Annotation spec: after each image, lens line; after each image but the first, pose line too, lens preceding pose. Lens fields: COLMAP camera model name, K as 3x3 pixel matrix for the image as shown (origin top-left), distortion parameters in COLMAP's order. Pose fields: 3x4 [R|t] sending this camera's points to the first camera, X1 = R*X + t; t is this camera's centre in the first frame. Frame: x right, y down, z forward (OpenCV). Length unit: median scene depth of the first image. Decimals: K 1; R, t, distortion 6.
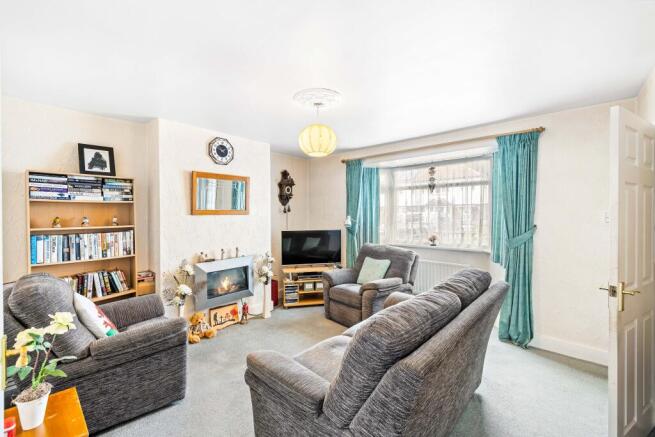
lens RADIAL K [[274.1, 0, 327.5], [0, 274.1, 218.5], [0, 0, 1]] dist [0.000418, 0.000072]
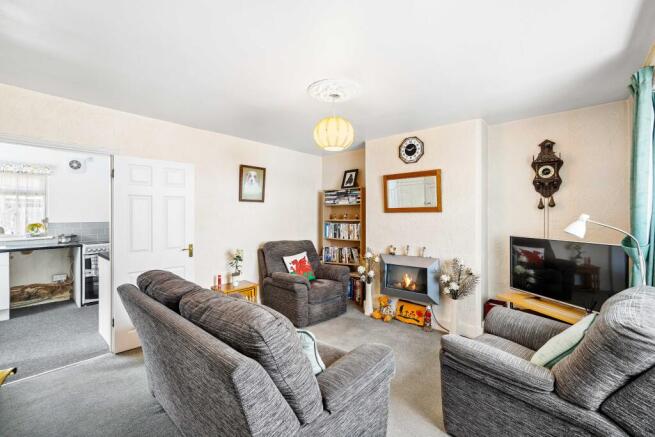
lens RADIAL K [[274.0, 0, 326.5], [0, 274.0, 212.0], [0, 0, 1]] dist [0.001059, 0.000170]
pose [[0.013800, 0.003095, -0.999900, 0.763564], [-0.007892, 0.999964, 0.002986, -0.018431], [0.999874, 0.007850, 0.013824, 0.813337]]
